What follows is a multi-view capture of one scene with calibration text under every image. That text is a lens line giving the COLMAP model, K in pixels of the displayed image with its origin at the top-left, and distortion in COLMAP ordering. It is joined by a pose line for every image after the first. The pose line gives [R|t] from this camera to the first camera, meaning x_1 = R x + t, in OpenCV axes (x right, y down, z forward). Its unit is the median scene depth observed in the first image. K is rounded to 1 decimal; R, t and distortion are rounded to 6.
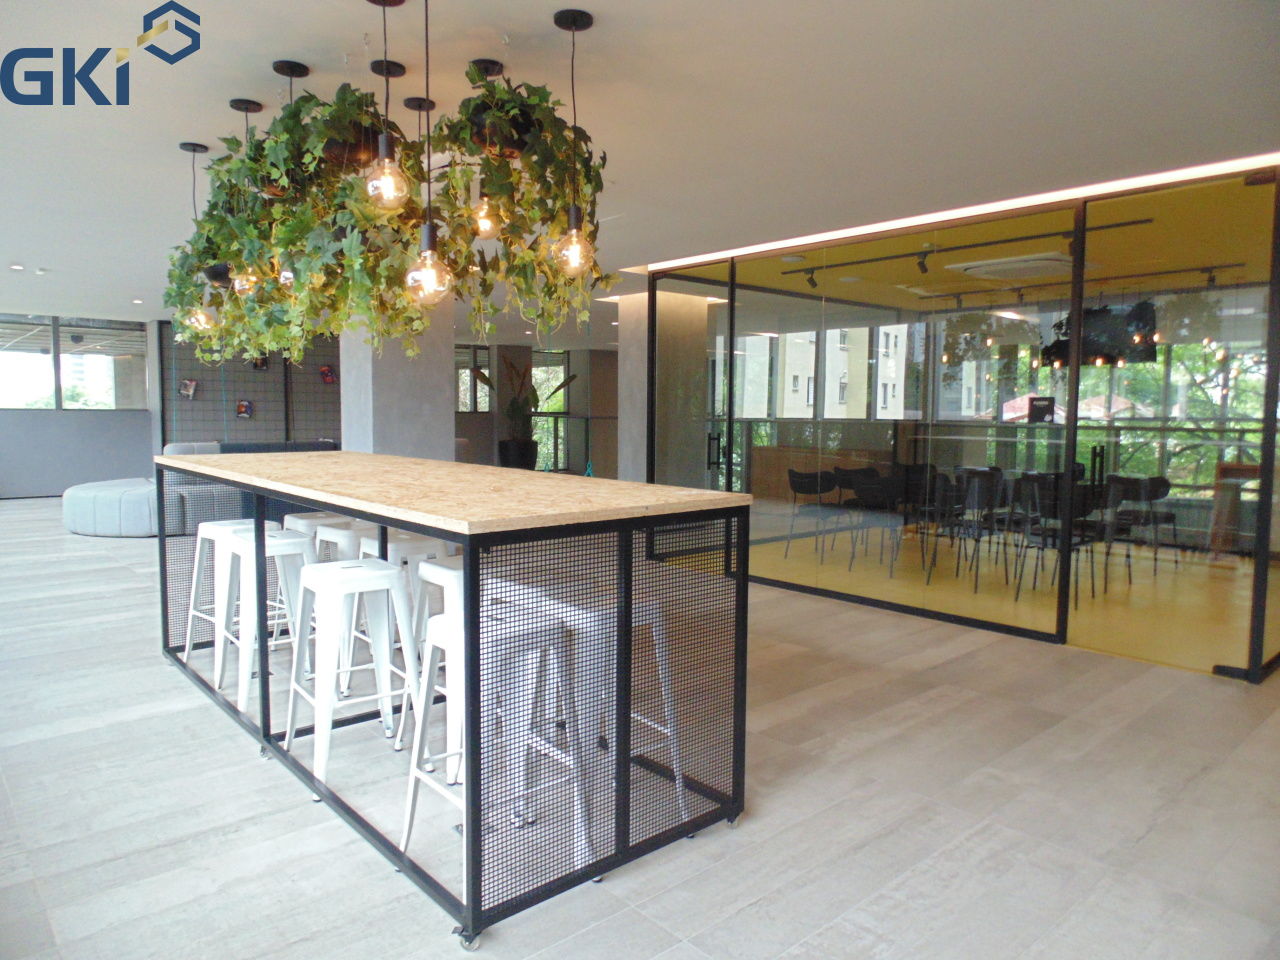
lens RADIAL K [[859.6, 0, 640.0], [0, 859.6, 476.1], [0, 0, 1]] dist [0.006322, -0.004462]
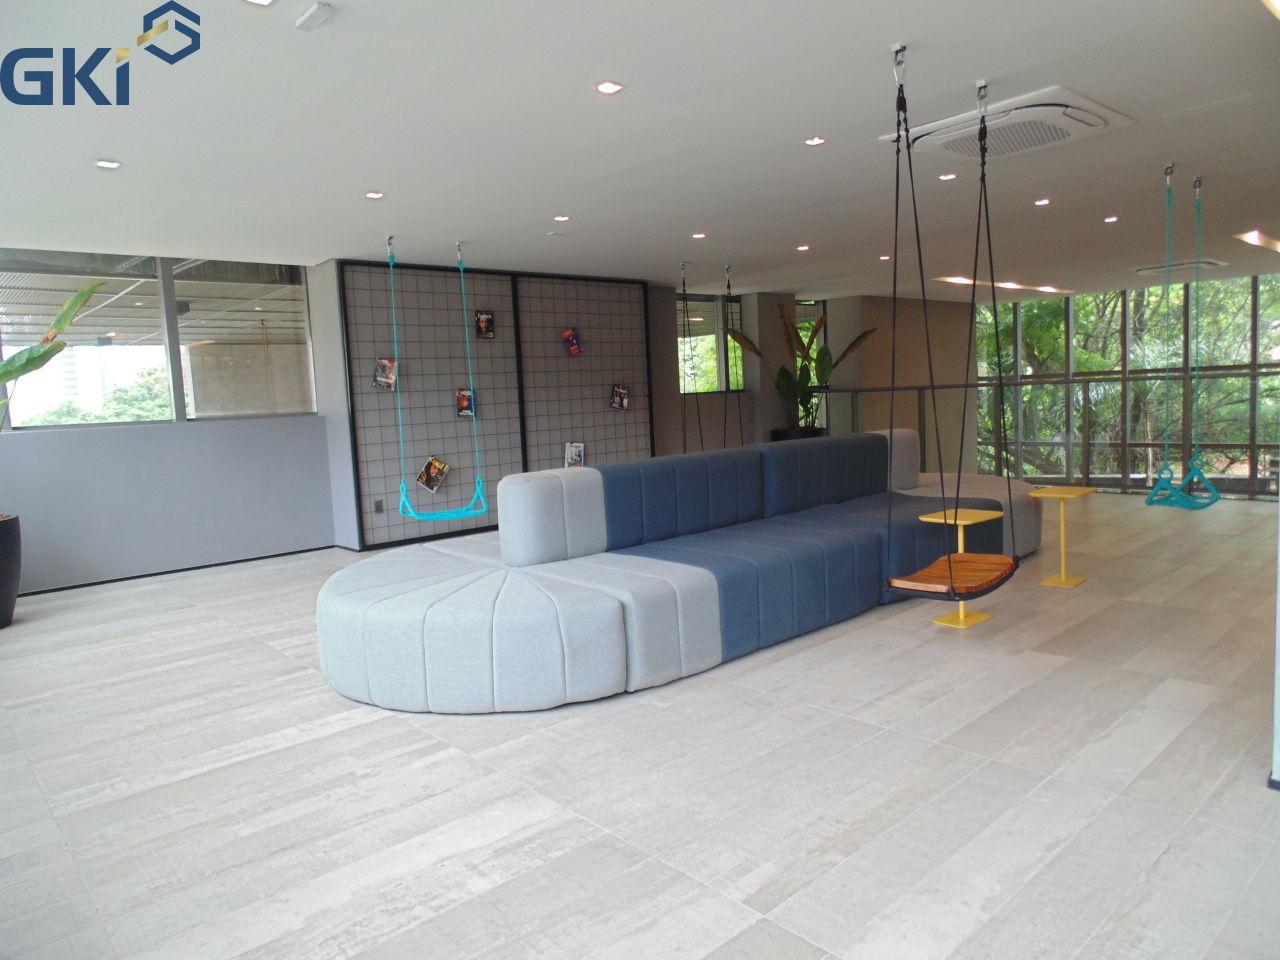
lens RADIAL K [[859.6, 0, 640.3], [0, 859.6, 480.0], [0, 0, 1]] dist [0.006322, -0.004462]
pose [[0.998302, -0.058169, 0.003111, -0.342755], [0.058078, 0.998023, 0.024023, -0.030267], [-0.004502, -0.023801, 0.999707, 0.384037]]
